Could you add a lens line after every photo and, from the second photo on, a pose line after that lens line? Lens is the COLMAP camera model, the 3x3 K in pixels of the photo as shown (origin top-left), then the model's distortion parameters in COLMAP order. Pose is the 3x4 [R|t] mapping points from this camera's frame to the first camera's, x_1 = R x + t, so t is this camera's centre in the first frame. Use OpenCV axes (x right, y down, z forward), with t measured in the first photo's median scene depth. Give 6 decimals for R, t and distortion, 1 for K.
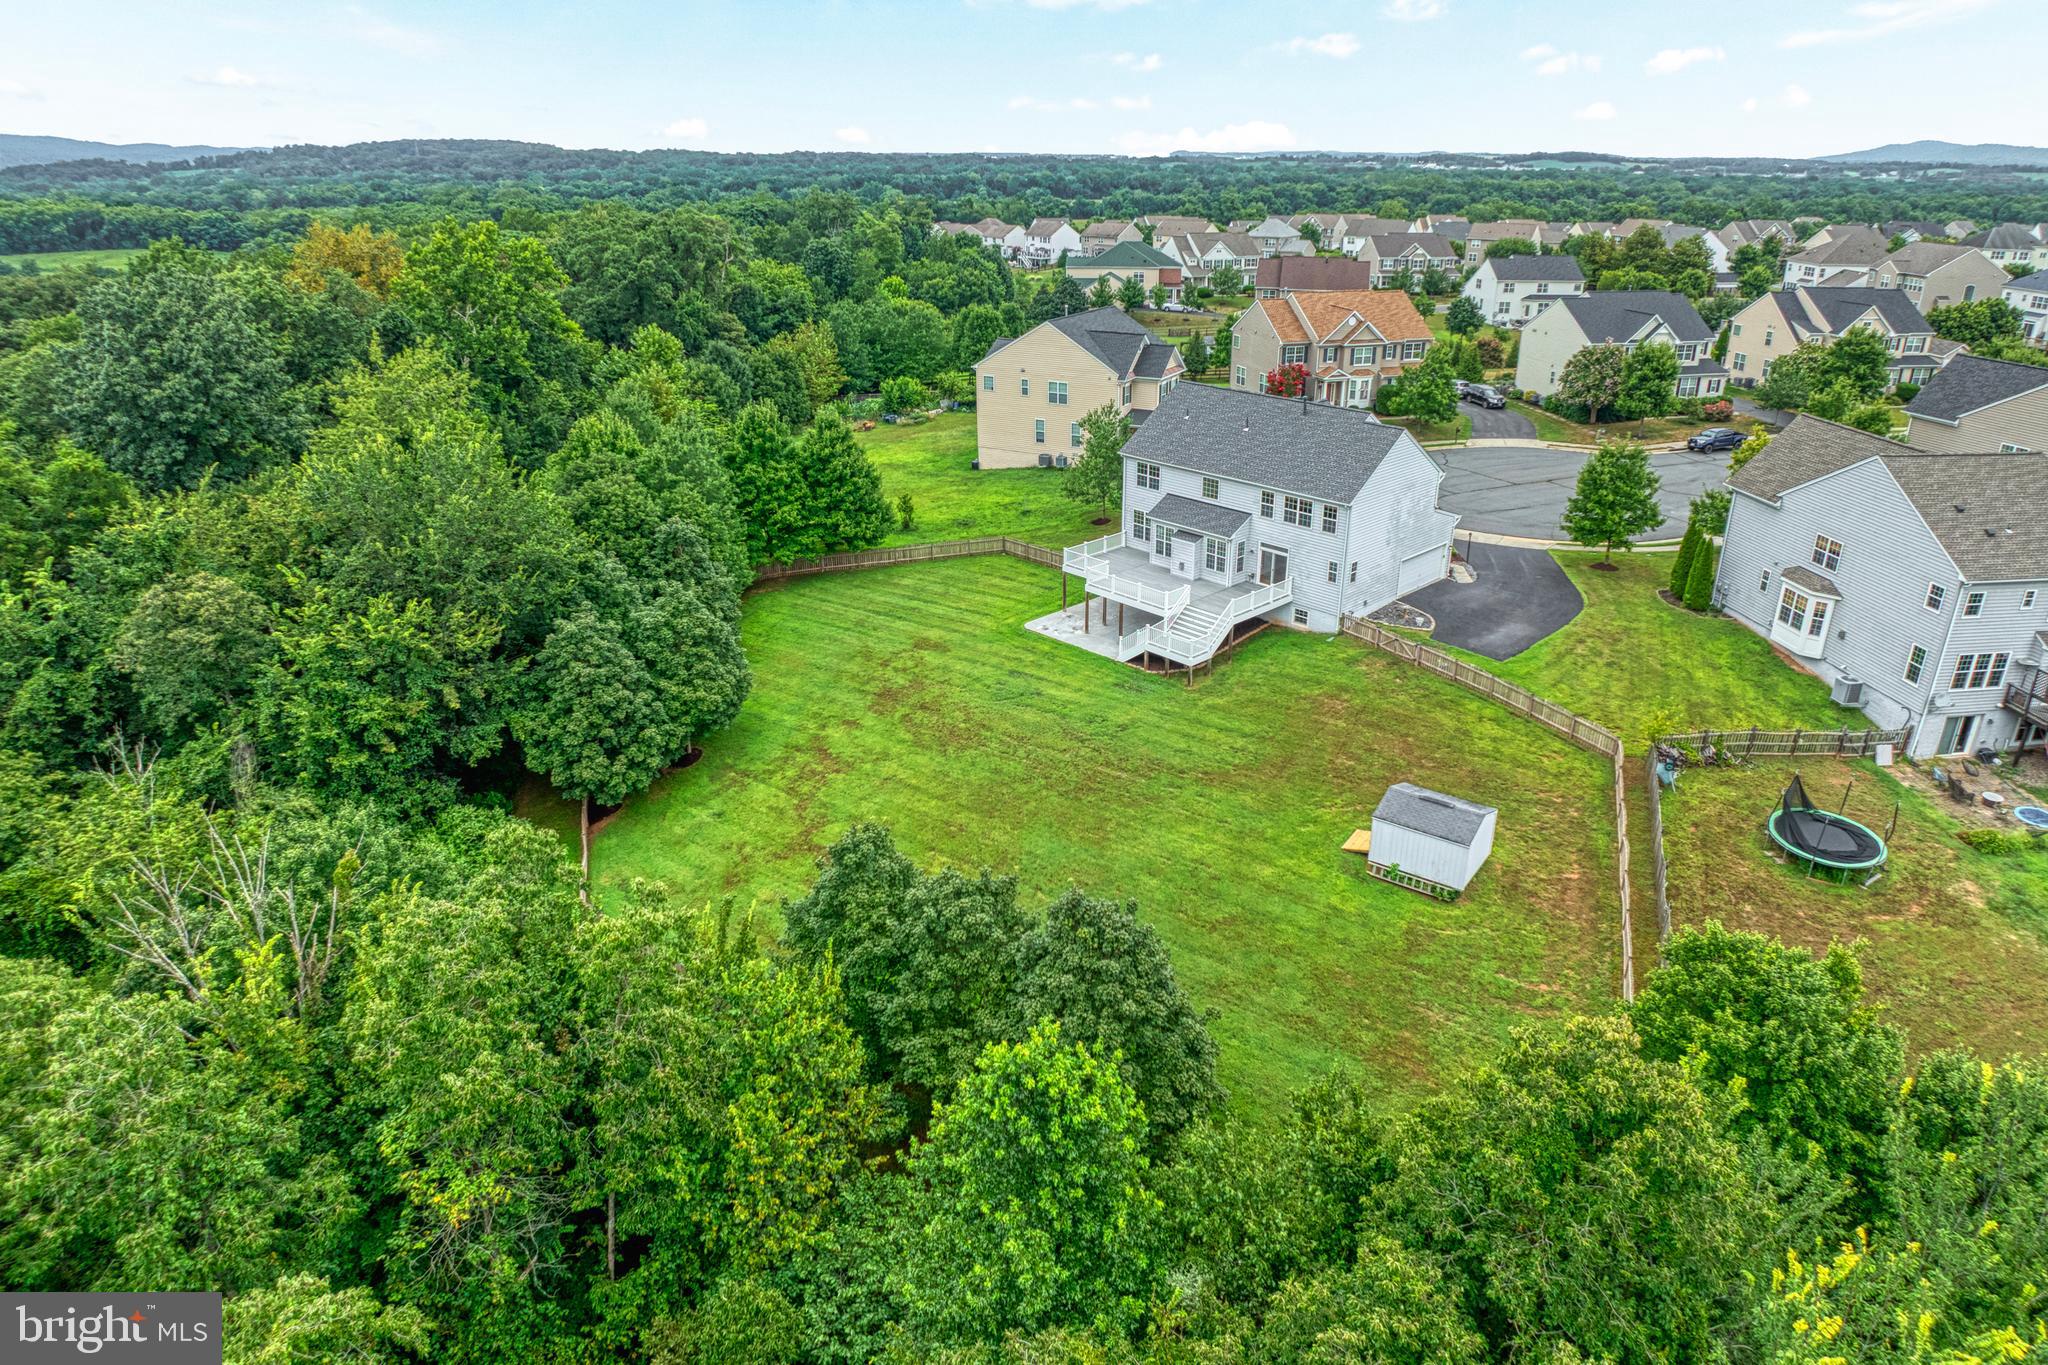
lens RADIAL K [[1354.7, 0, 1024.0], [0, 1354.7, 682.5], [0, 0, 1]] dist [-0.055336, -0.000787]
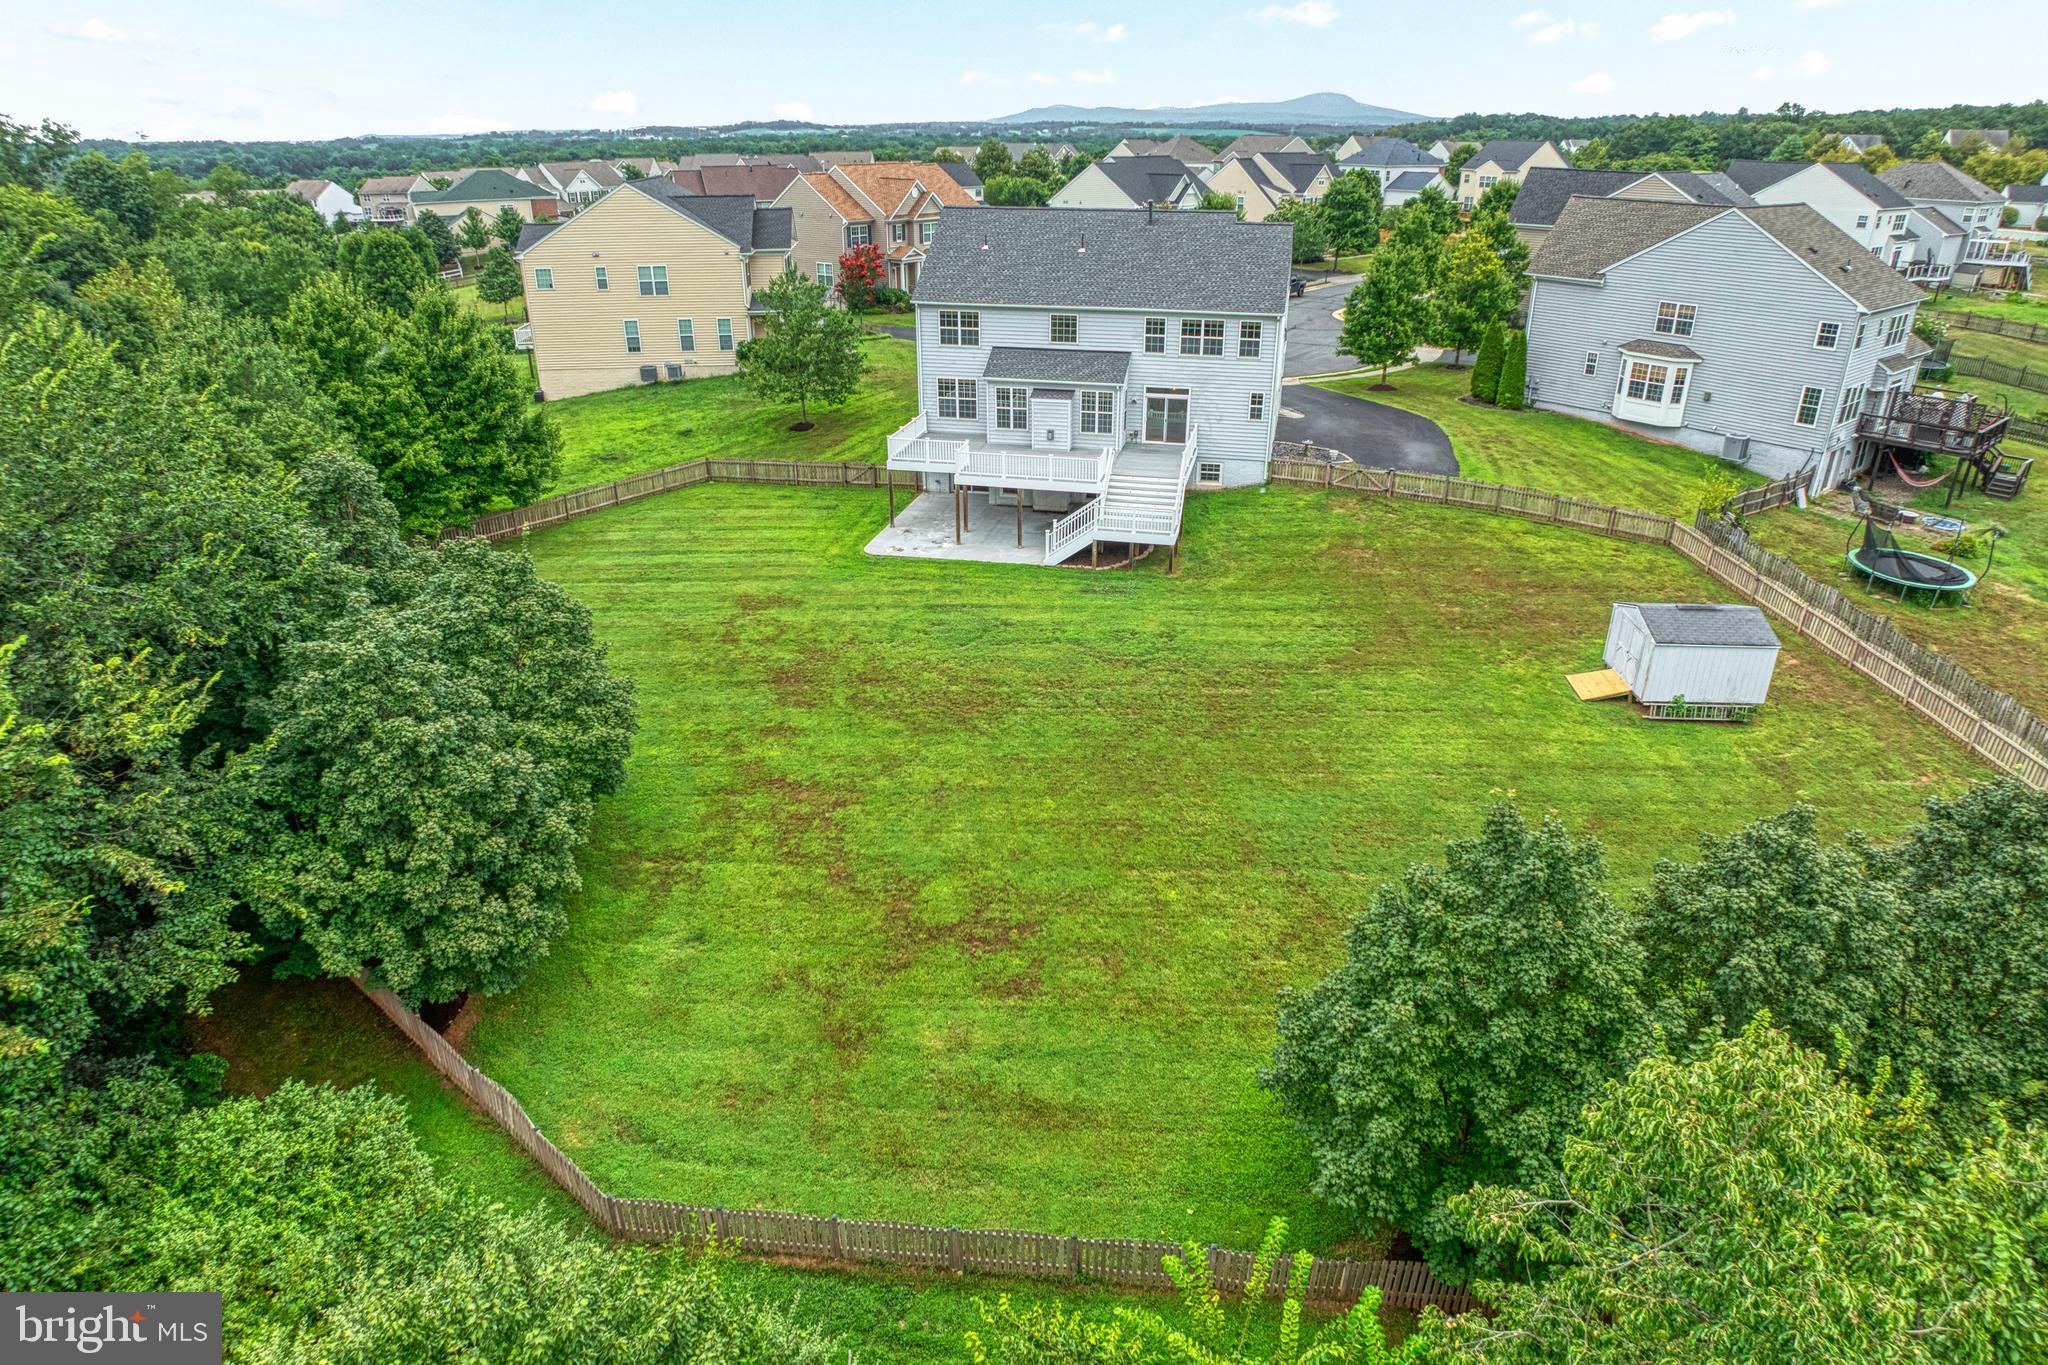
lens RADIAL K [[1249.8, 0, 1025.7], [0, 1249.8, 712.6], [0, 0, 1]] dist [-0.050911, -0.001114]
pose [[0.817351, -0.239858, 0.523837, -0.307894], [0.217038, 0.970424, 0.105697, -0.012091], [-0.533696, 0.027301, 0.845236, 0.432766]]
